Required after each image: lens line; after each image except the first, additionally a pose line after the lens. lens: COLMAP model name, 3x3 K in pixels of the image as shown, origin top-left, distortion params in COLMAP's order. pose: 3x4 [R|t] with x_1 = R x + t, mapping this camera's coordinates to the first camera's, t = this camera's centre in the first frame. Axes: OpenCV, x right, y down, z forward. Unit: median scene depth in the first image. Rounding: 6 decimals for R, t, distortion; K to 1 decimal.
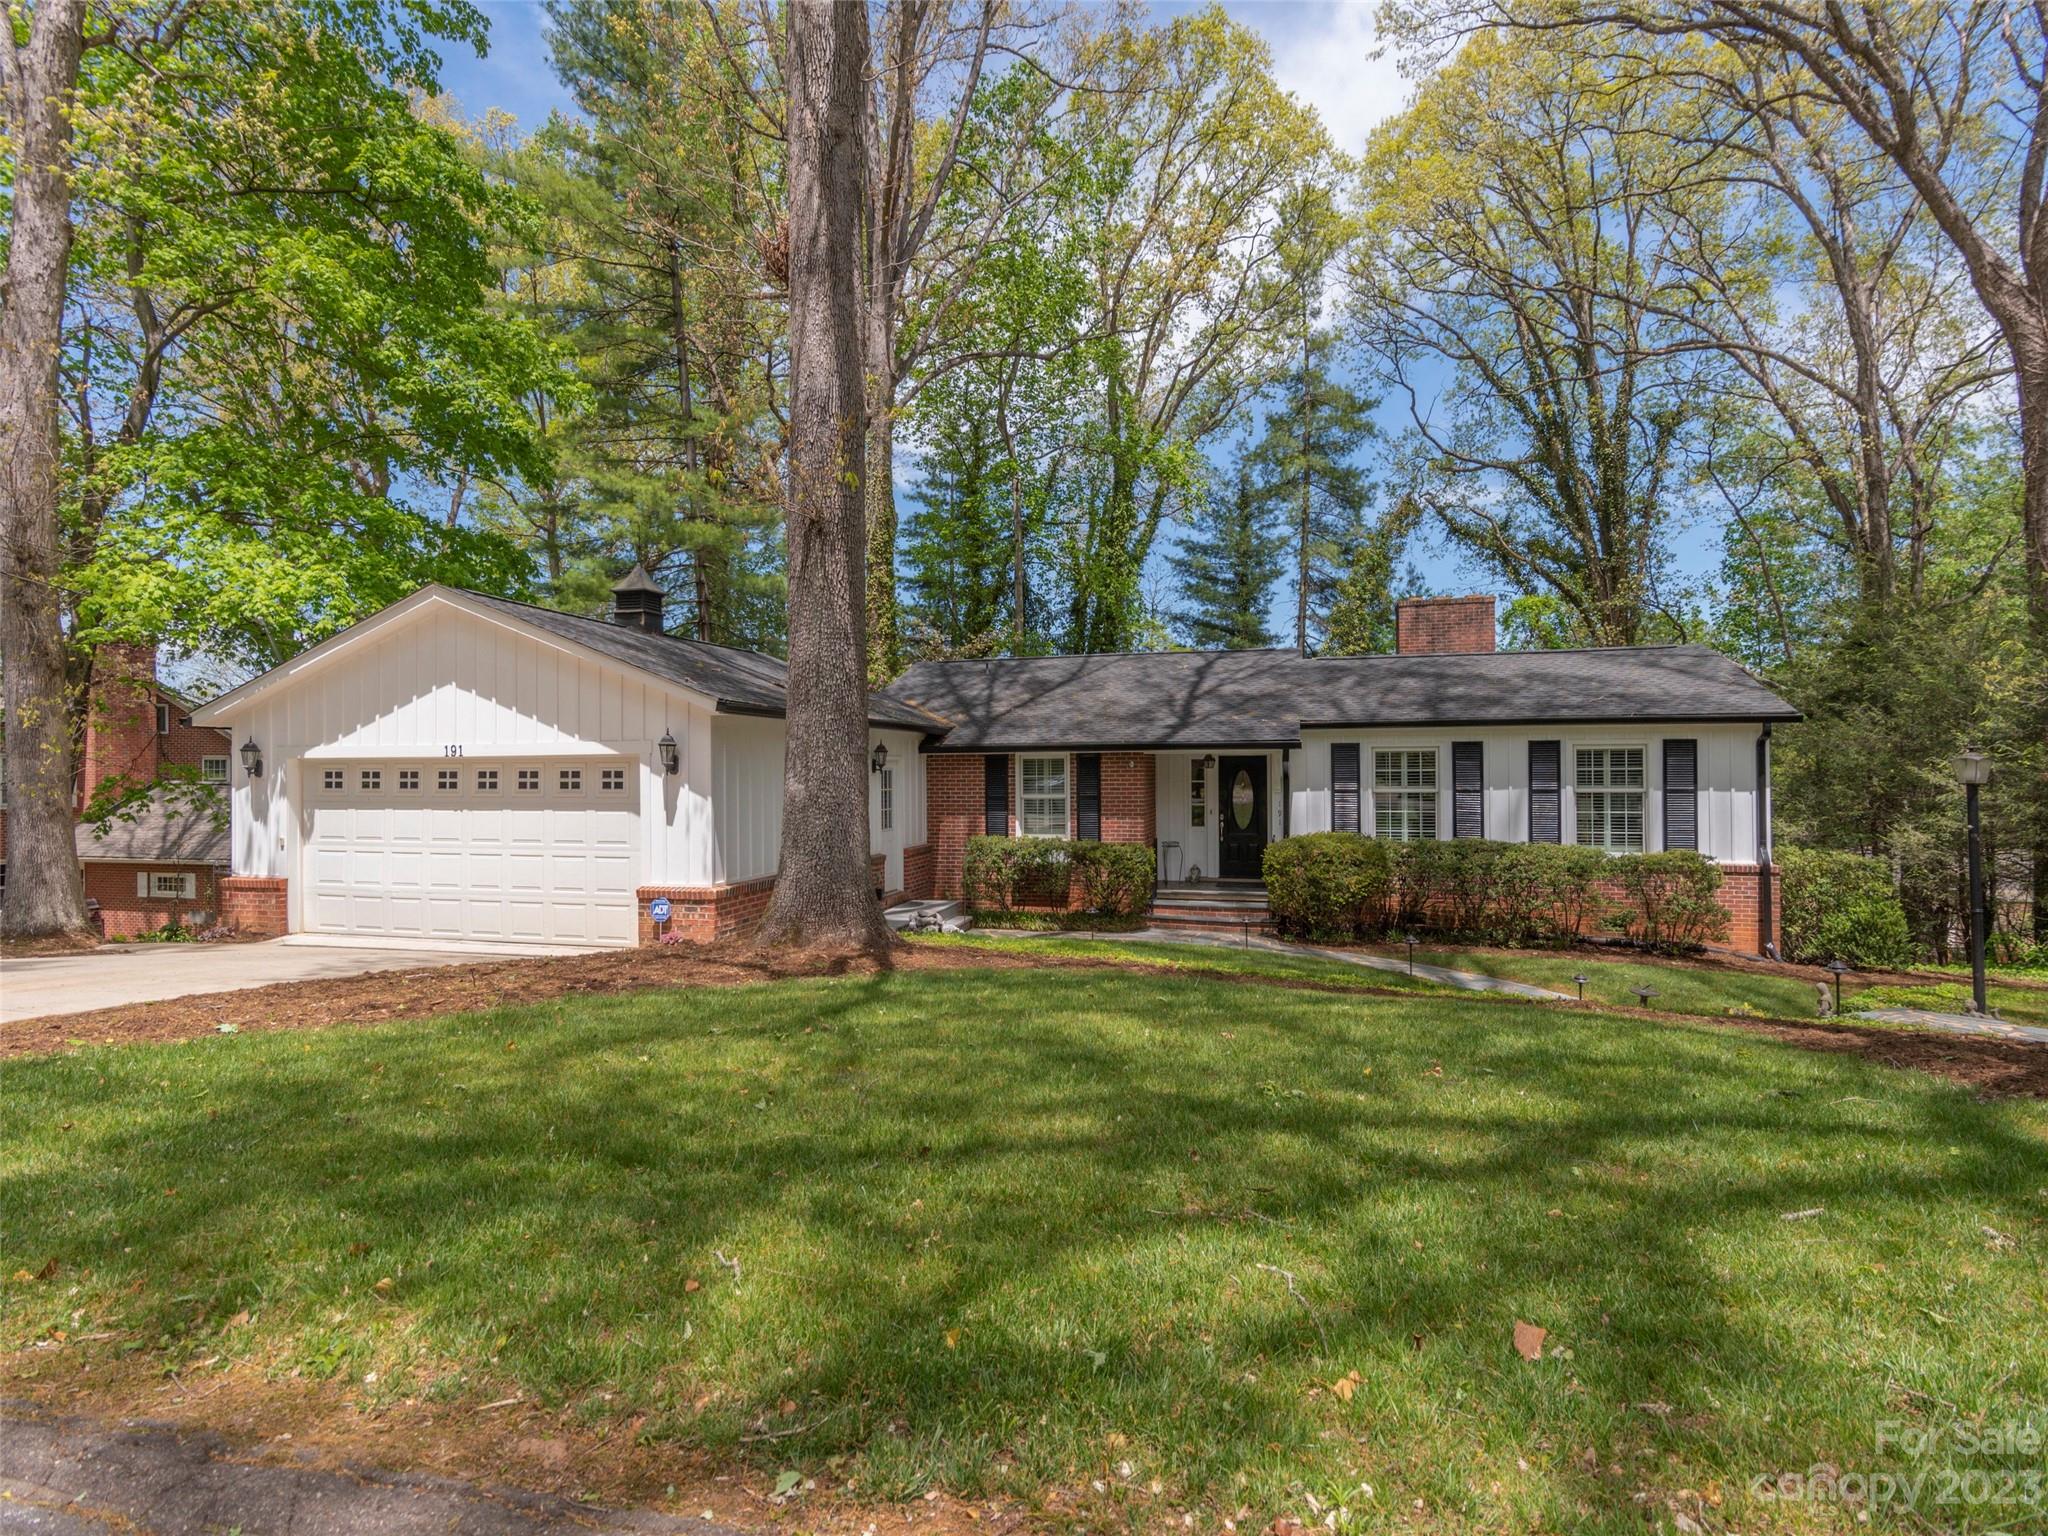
lens RADIAL K [[1030.3, 0, 966.1], [0, 1030.3, 779.6], [0, 0, 1]] dist [0.007587, -0.001115]
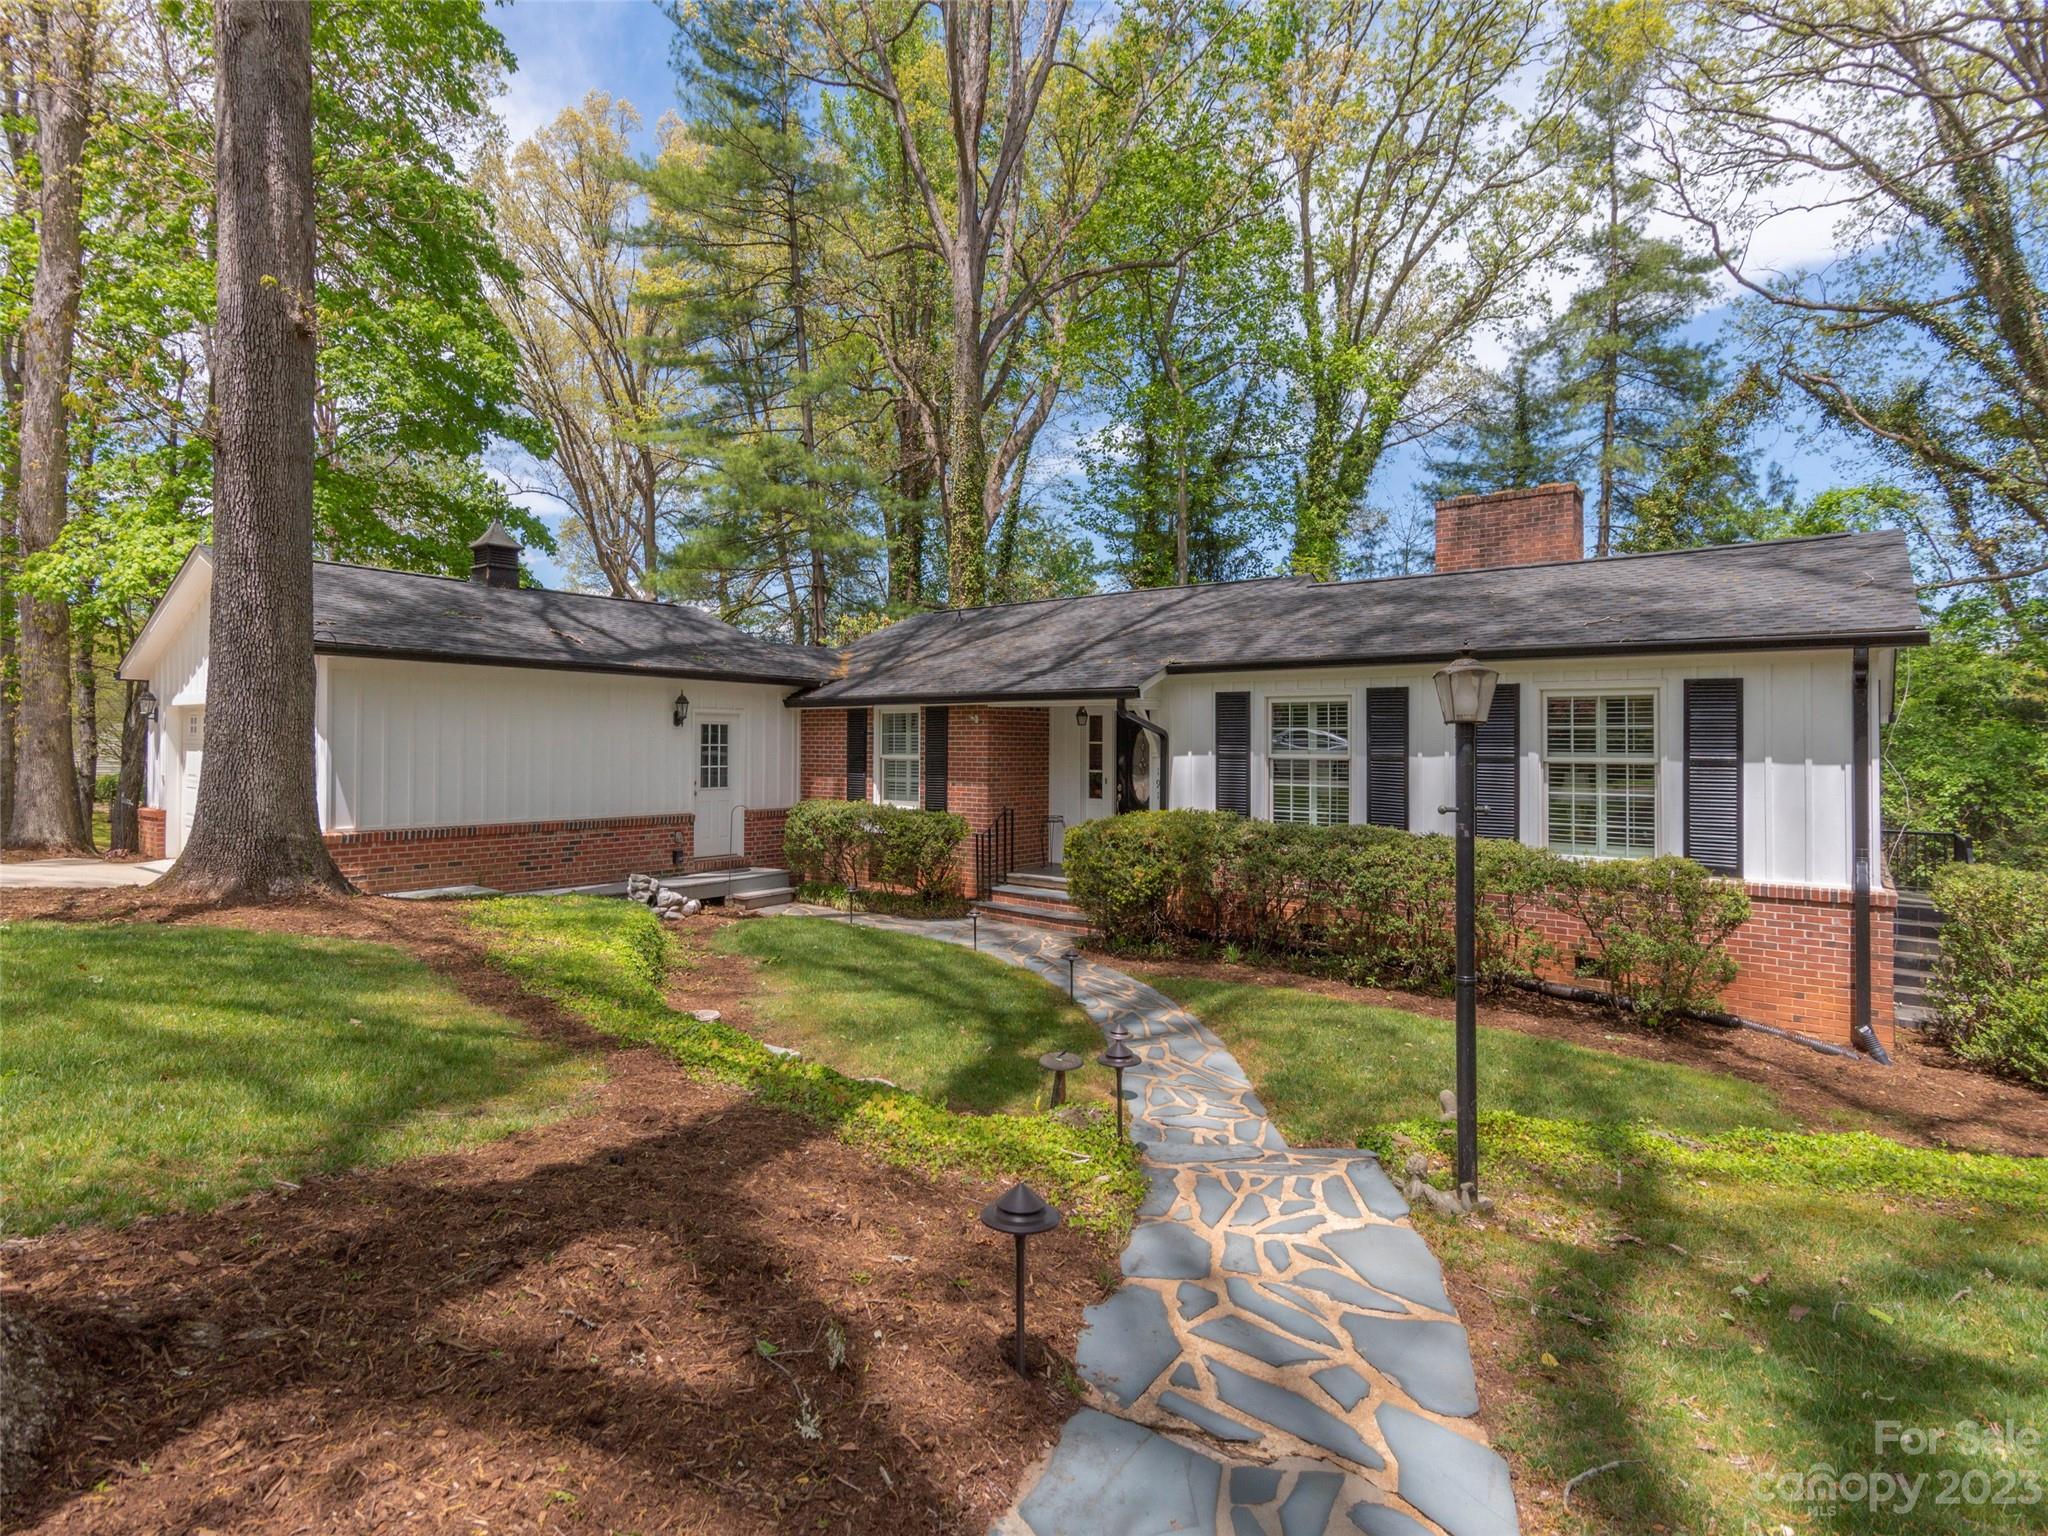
lens RADIAL K [[1030.3, 0, 936.0], [0, 1030.3, 748.3], [0, 0, 1]] dist [0.007587, -0.001115]
pose [[0.916602, 0.014980, -0.399521, 0.496366], [-0.016518, 0.999863, -0.000407, 0.009881], [0.399460, 0.006973, 0.916724, 0.240177]]
